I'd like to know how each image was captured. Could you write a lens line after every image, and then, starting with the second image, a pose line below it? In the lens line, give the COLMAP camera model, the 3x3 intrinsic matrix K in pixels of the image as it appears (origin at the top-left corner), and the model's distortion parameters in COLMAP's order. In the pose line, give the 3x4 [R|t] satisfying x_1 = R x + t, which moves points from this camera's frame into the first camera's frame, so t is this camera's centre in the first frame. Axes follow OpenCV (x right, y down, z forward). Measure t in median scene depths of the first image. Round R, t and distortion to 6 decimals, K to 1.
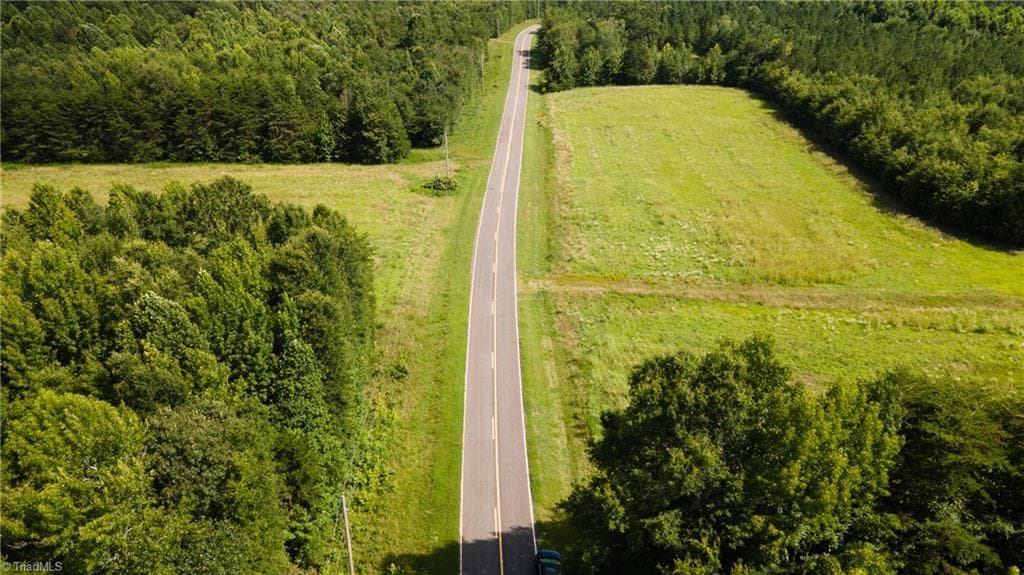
lens RADIAL K [[747.2, 0, 512.0], [0, 747.2, 287.5], [0, 0, 1]] dist [0.029648, 0.036795]
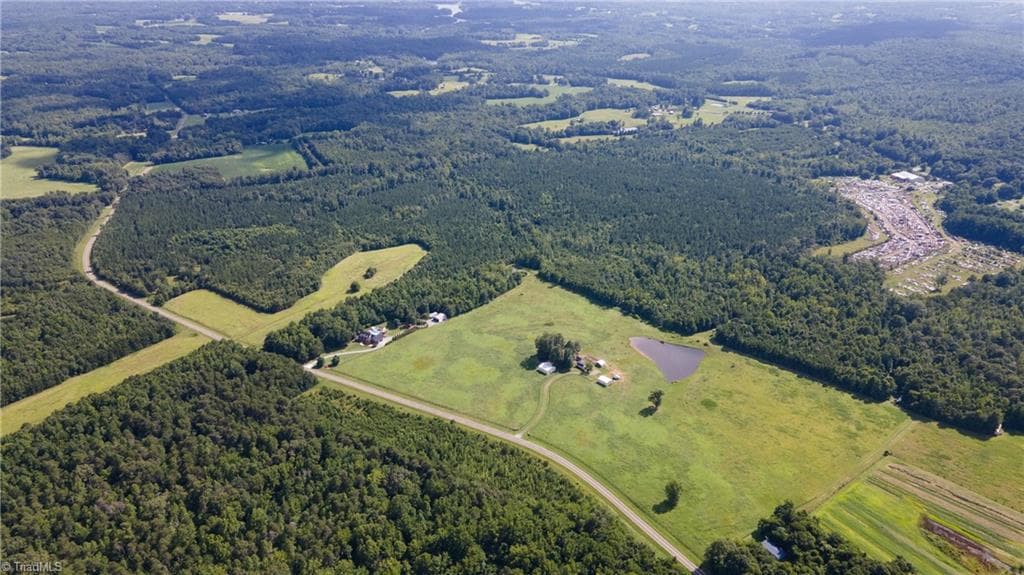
lens RADIAL K [[747.2, 0, 512.0], [0, 747.2, 287.5], [0, 0, 1]] dist [0.029648, 0.036795]
pose [[0.546293, -0.341553, 0.764791, -2.791254], [0.343699, 0.924078, 0.167185, -0.542303], [-0.763829, 0.171526, 0.622209, -4.164687]]
